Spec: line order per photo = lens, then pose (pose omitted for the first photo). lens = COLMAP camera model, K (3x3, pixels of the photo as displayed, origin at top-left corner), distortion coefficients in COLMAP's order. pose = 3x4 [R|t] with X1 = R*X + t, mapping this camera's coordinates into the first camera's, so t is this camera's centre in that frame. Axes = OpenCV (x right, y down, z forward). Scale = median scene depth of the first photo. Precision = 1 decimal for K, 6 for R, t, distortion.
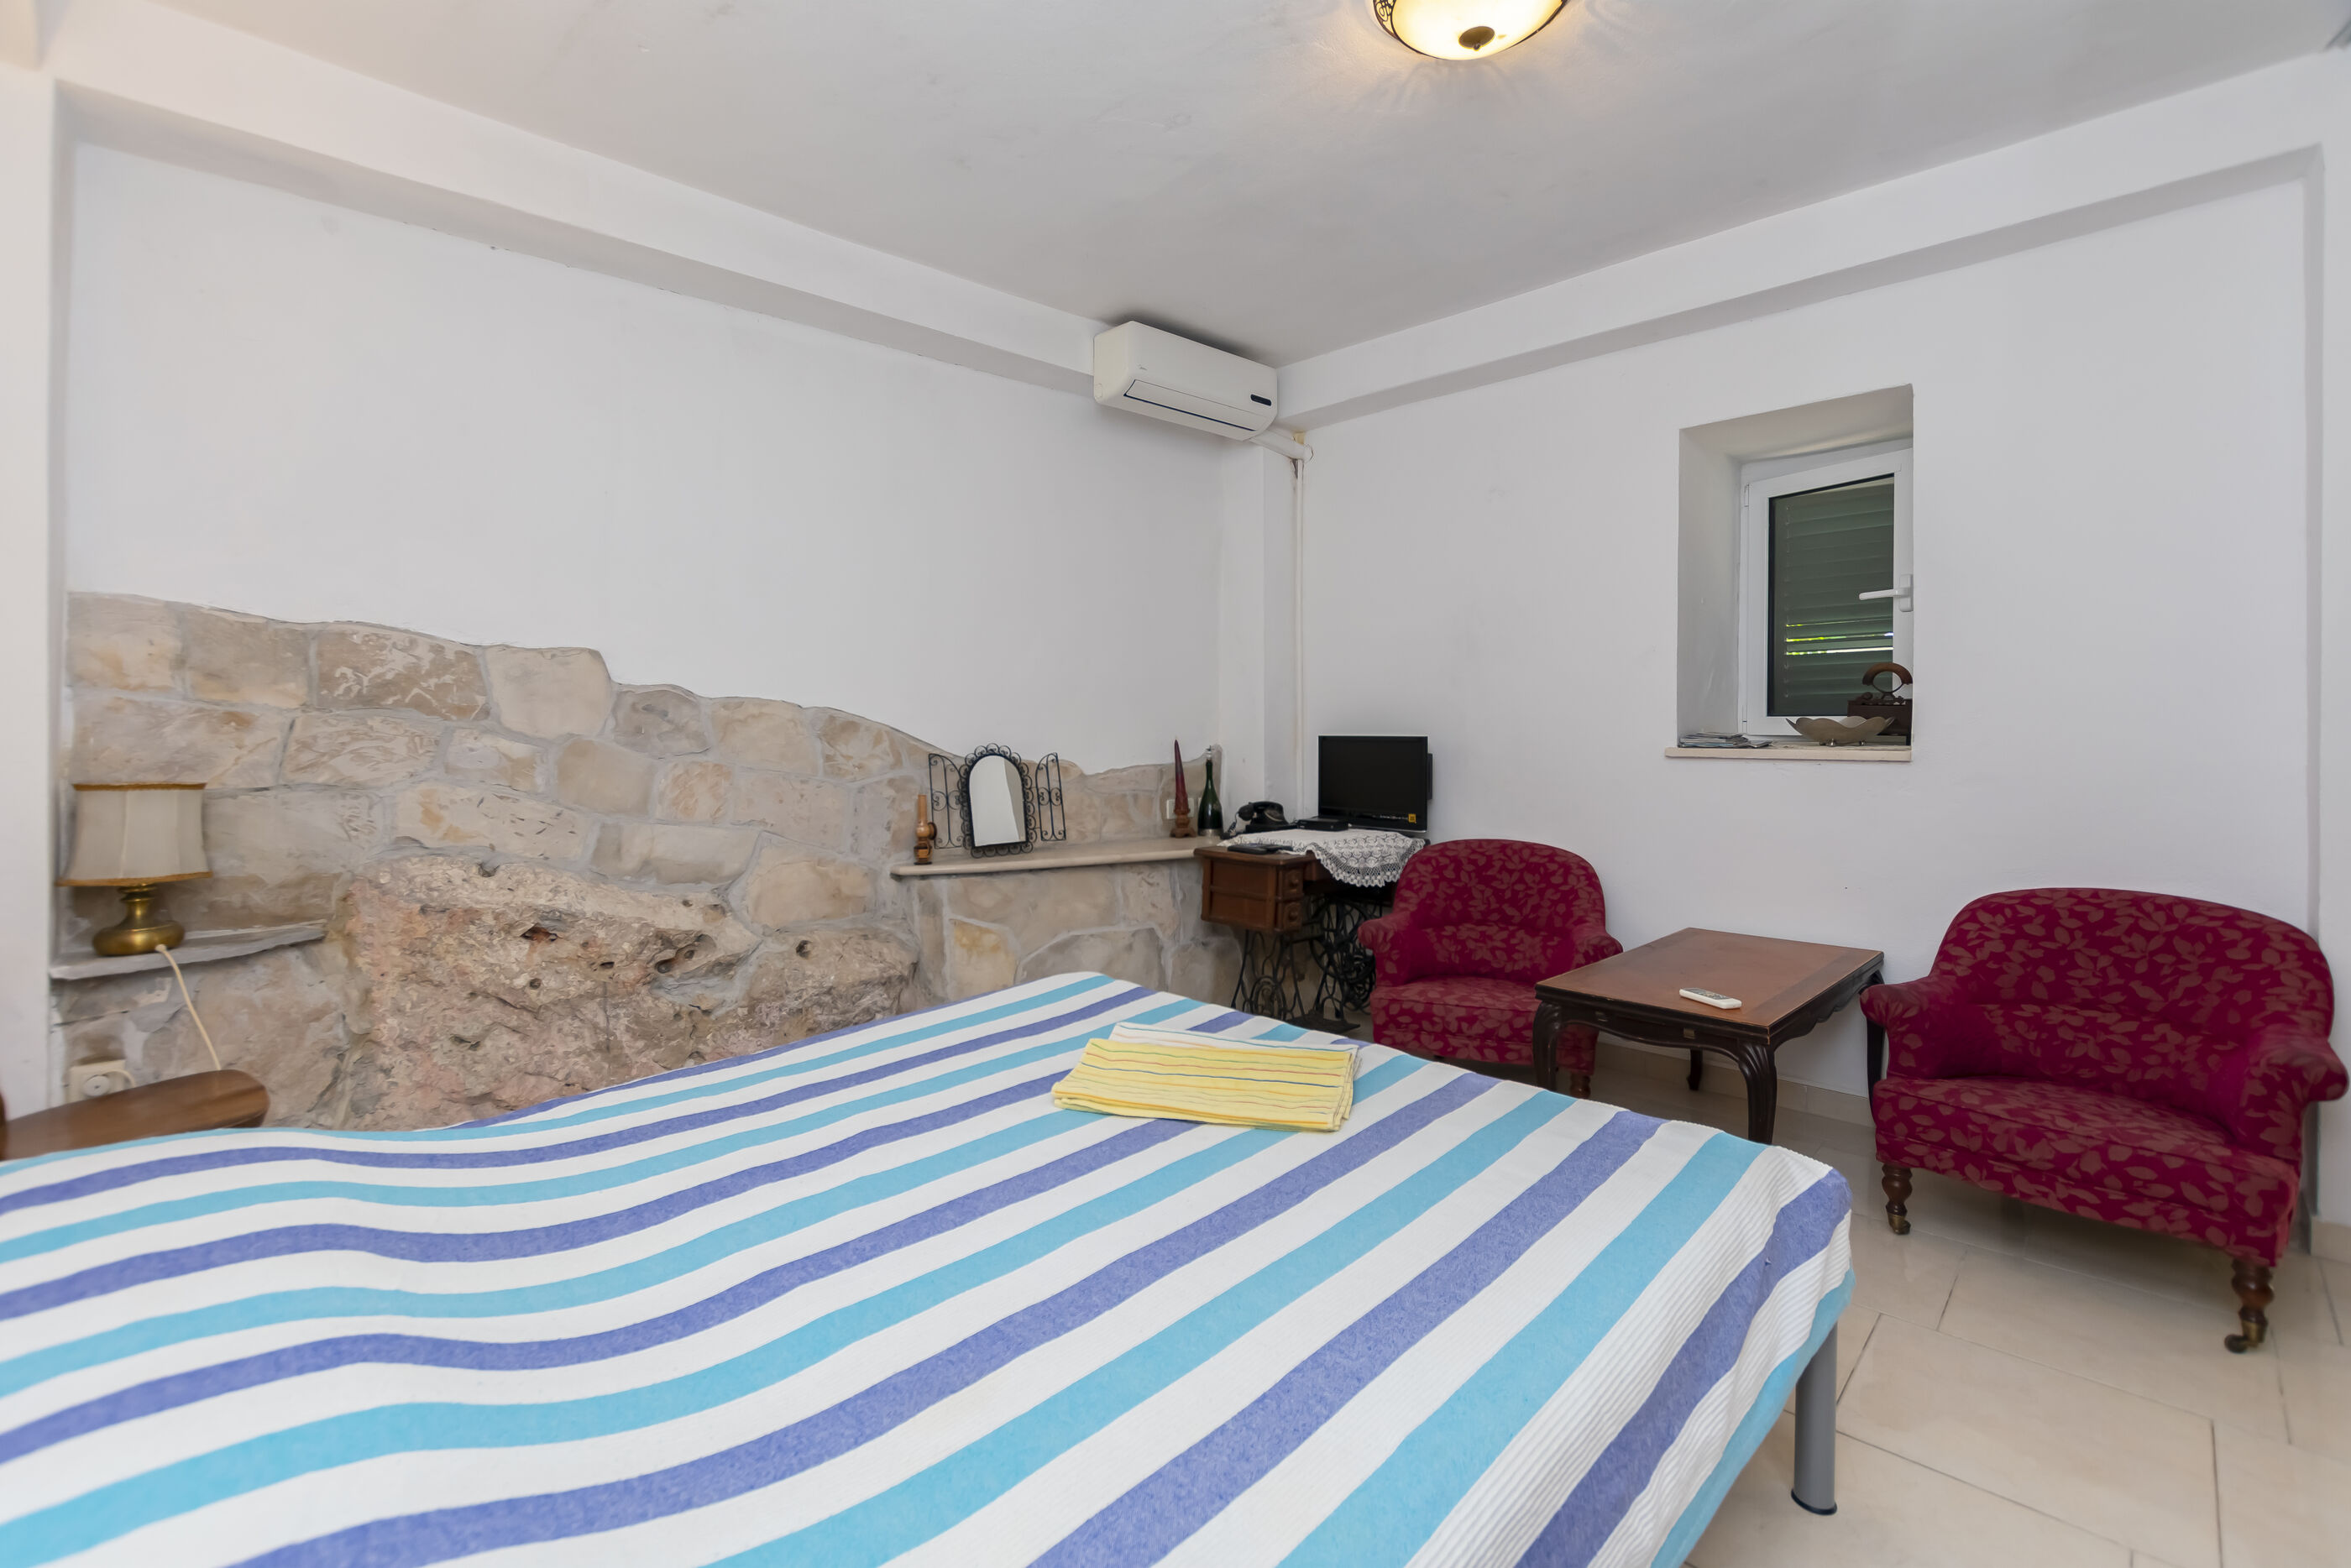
lens RADIAL K [[1024.4, 0, 1147.0], [0, 1024.4, 753.8], [0, 0, 1]] dist [0.000058, 0.000300]
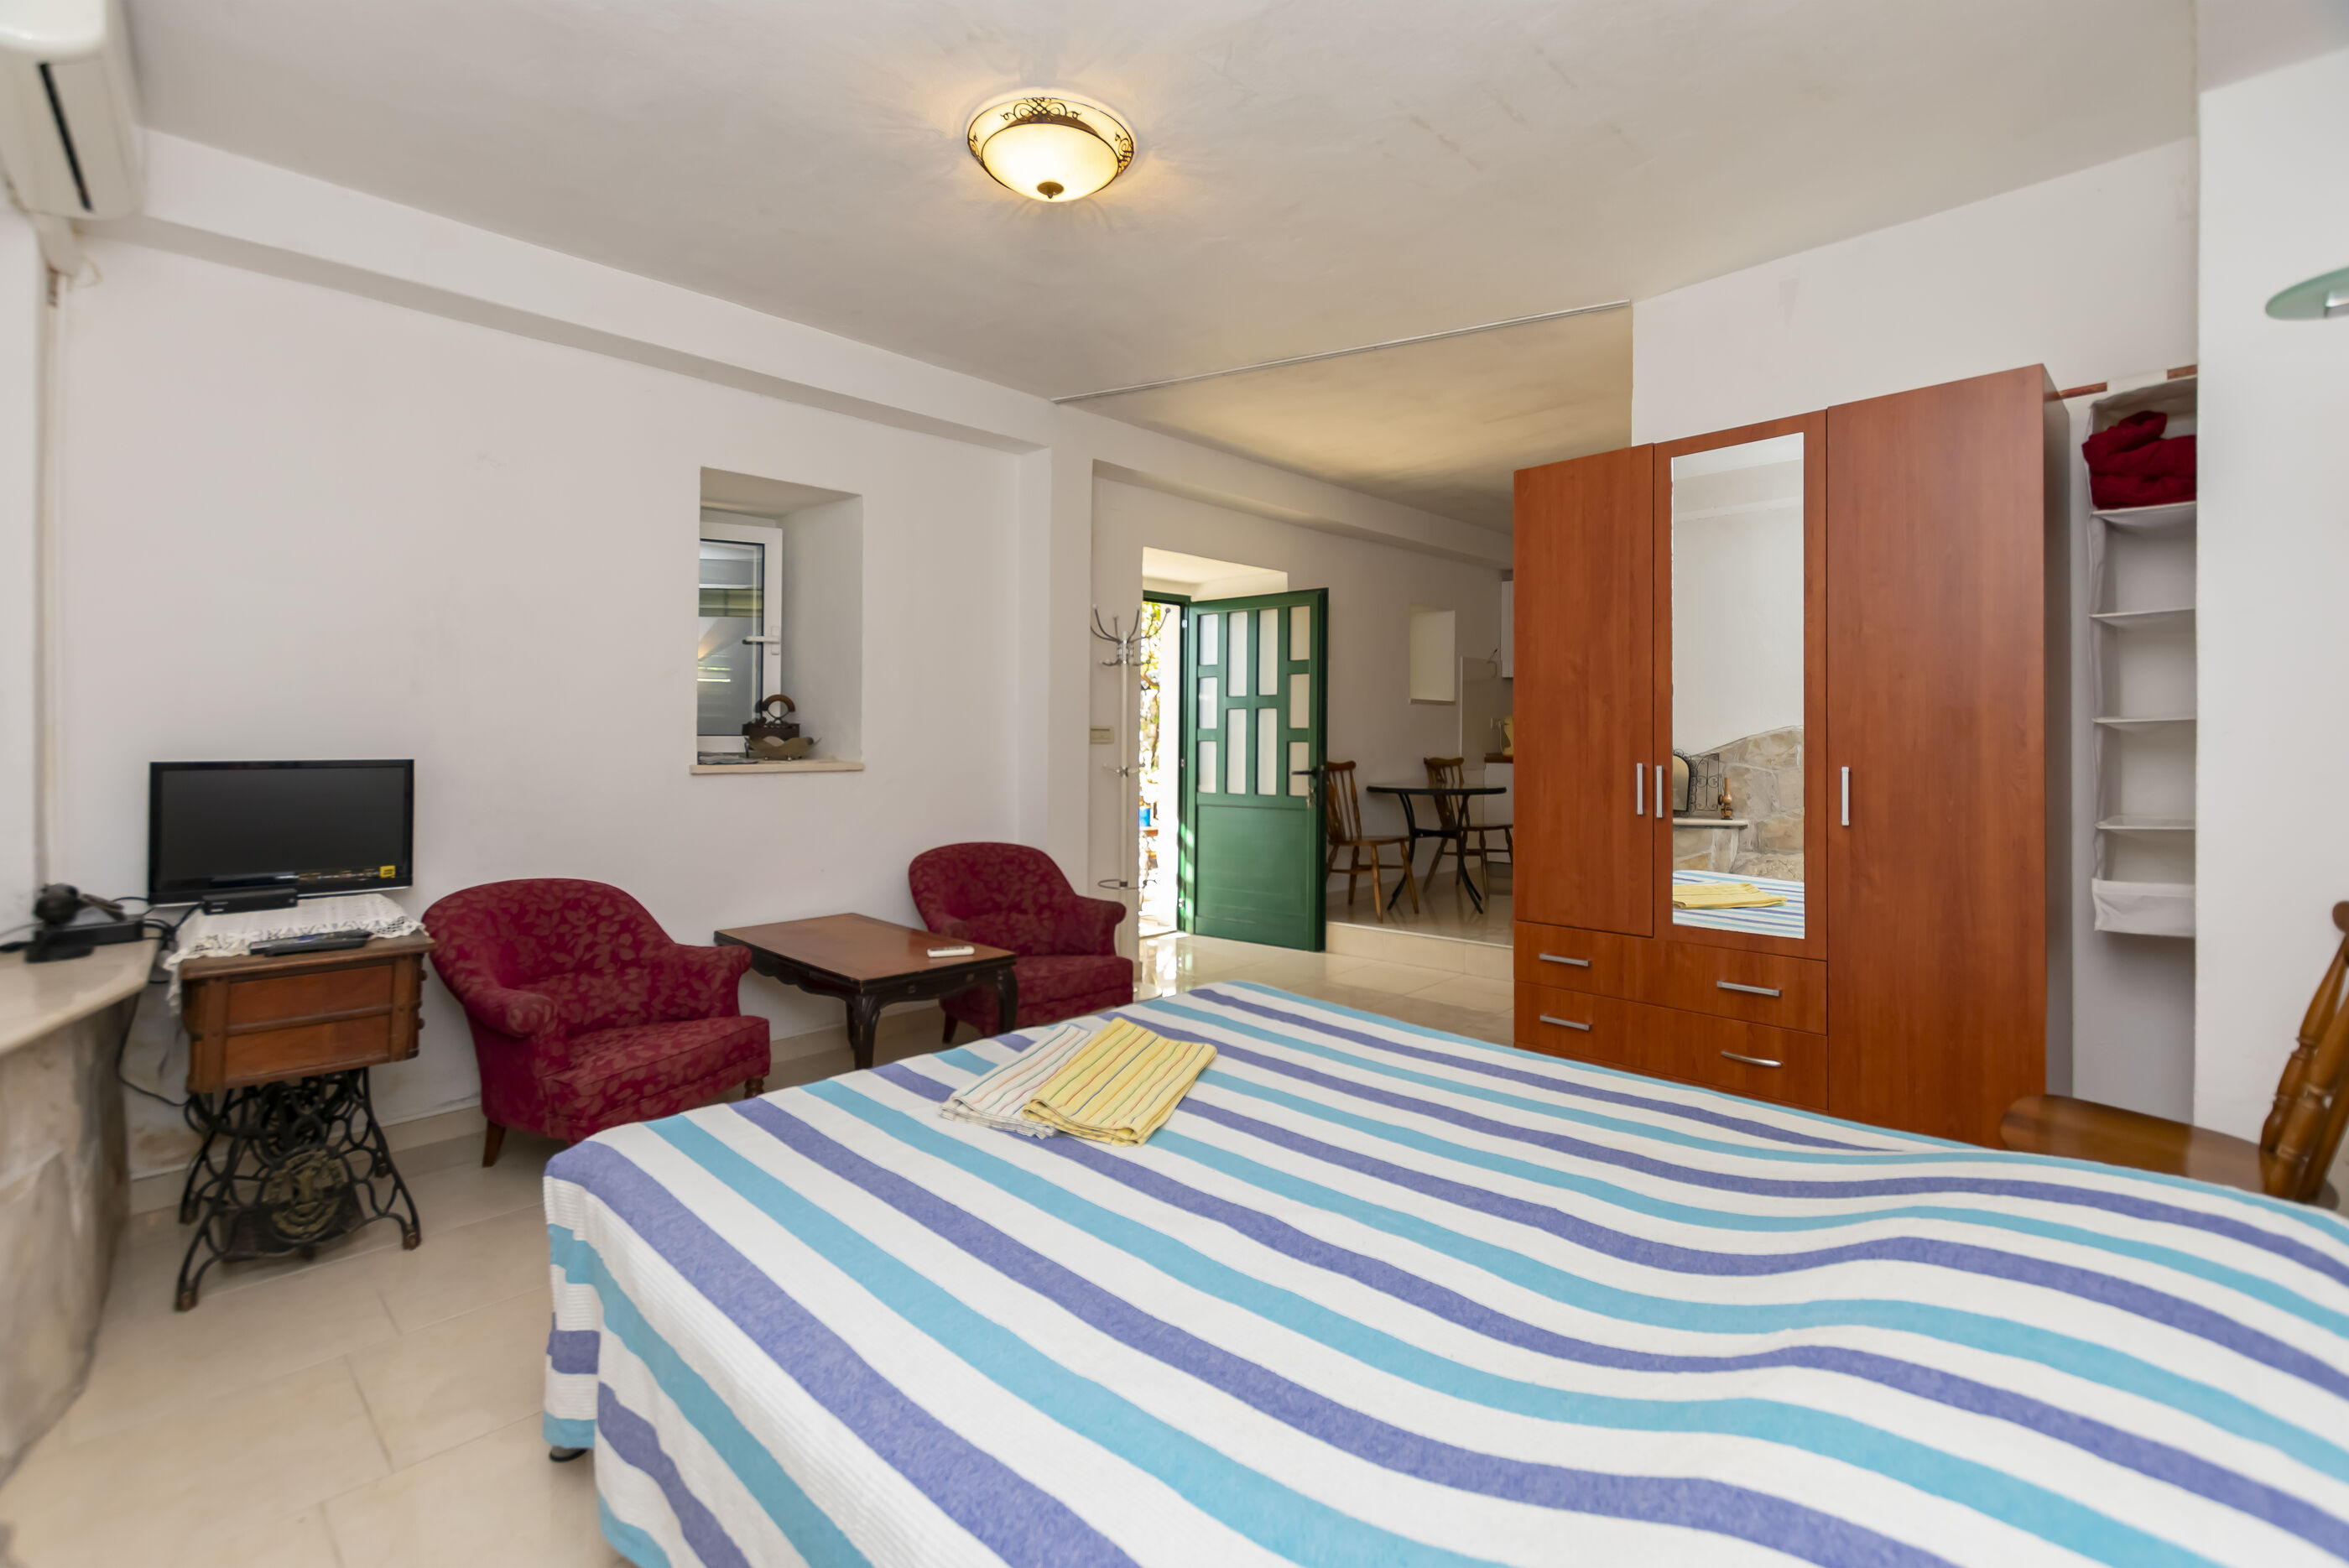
lens RADIAL K [[1023.7, 0, 1146.0], [0, 1023.7, 753.8], [0, 0, 1]] dist [0.000058, 0.000300]
pose [[0.001237, -0.009414, 0.999955, -0.638028], [0.025036, 0.999643, 0.009381, -0.019870], [-0.999686, 0.025023, 0.001472, 0.609118]]
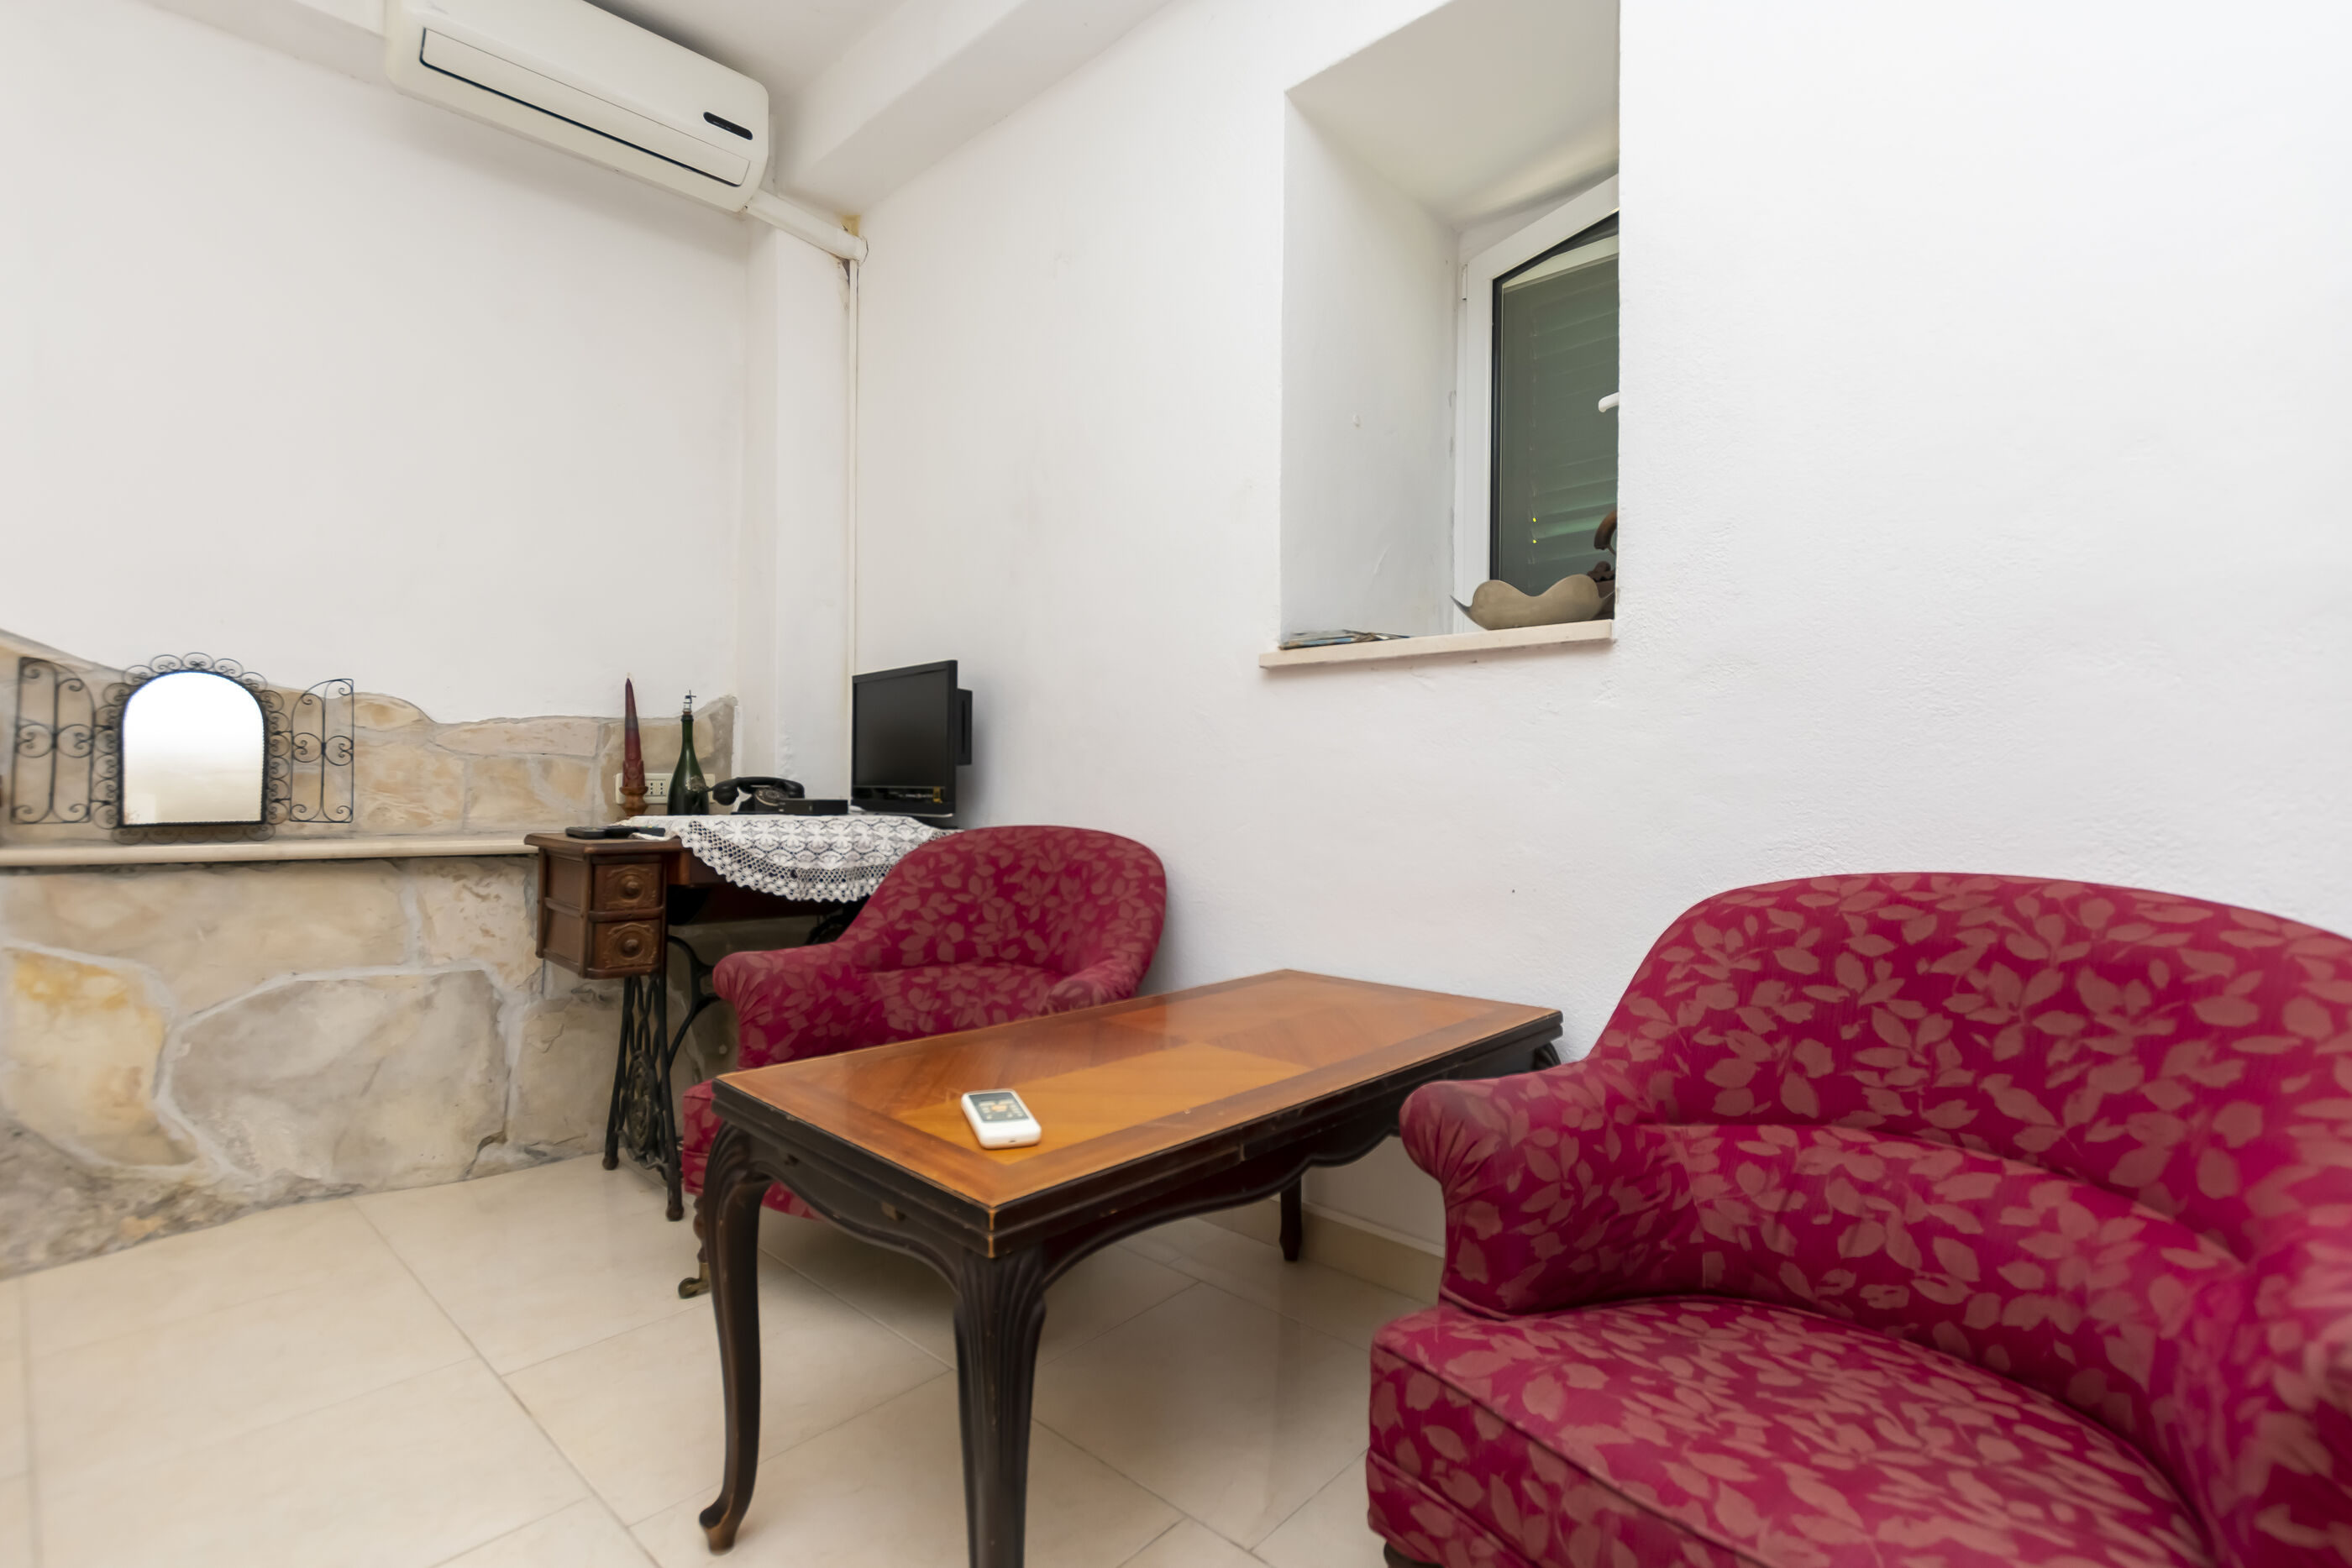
lens RADIAL K [[1065.5, 0, 1177.8], [0, 1065.5, 800.6], [0, 0, 1]] dist [0.009483, -0.004162]
pose [[0.998391, 0.015392, 0.054573, 0.495793], [-0.014709, 0.999809, -0.012886, 0.097375], [-0.054761, 0.012063, 0.998427, 0.473844]]
